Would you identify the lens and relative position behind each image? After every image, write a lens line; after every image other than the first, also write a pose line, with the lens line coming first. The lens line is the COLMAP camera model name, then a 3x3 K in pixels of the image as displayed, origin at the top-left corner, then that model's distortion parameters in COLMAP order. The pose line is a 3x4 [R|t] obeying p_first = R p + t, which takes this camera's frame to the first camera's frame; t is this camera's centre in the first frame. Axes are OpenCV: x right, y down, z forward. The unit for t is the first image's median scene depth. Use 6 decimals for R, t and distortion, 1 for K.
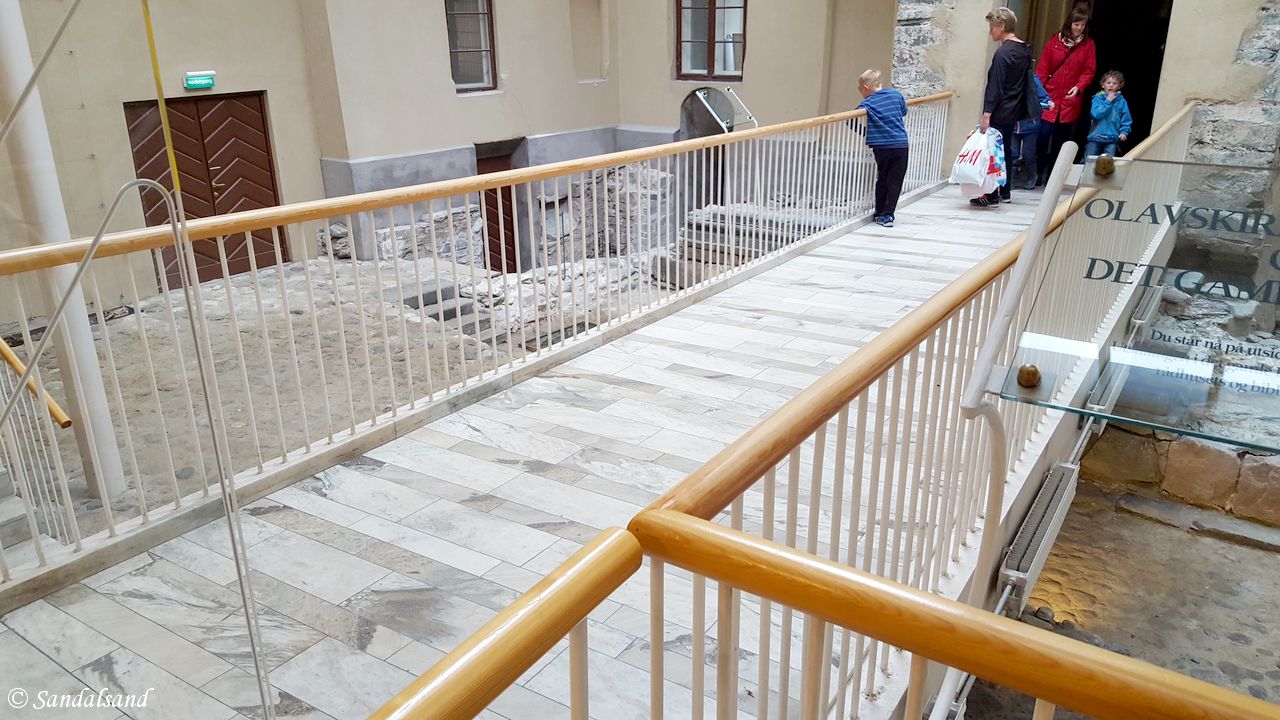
lens RADIAL K [[949.6, 0, 640.0], [0, 949.6, 360.0], [0, 0, 1]] dist [0.079047, -0.102840]
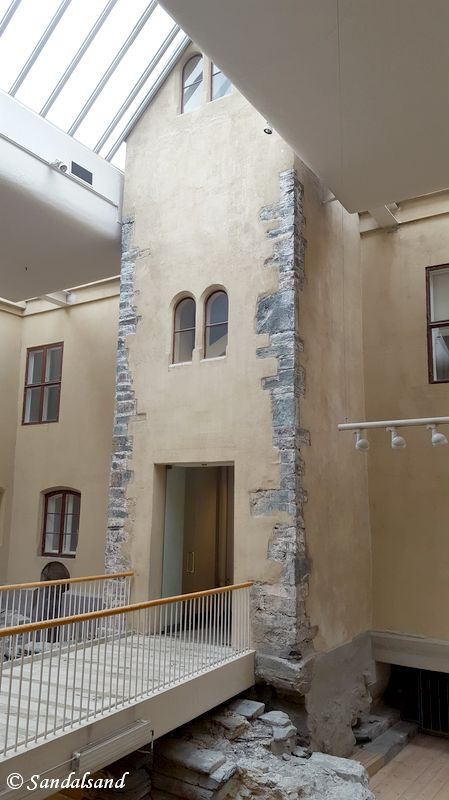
lens RADIAL K [[593.5, 0, 224.5], [0, 593.5, 400.0], [0, 0, 1]] dist [0.079047, -0.102840]
pose [[0.993608, 0.048706, 0.101835, 0.423525], [0.009572, 0.862528, -0.505919, -0.027391], [-0.112477, 0.503660, 0.856549, -0.005867]]
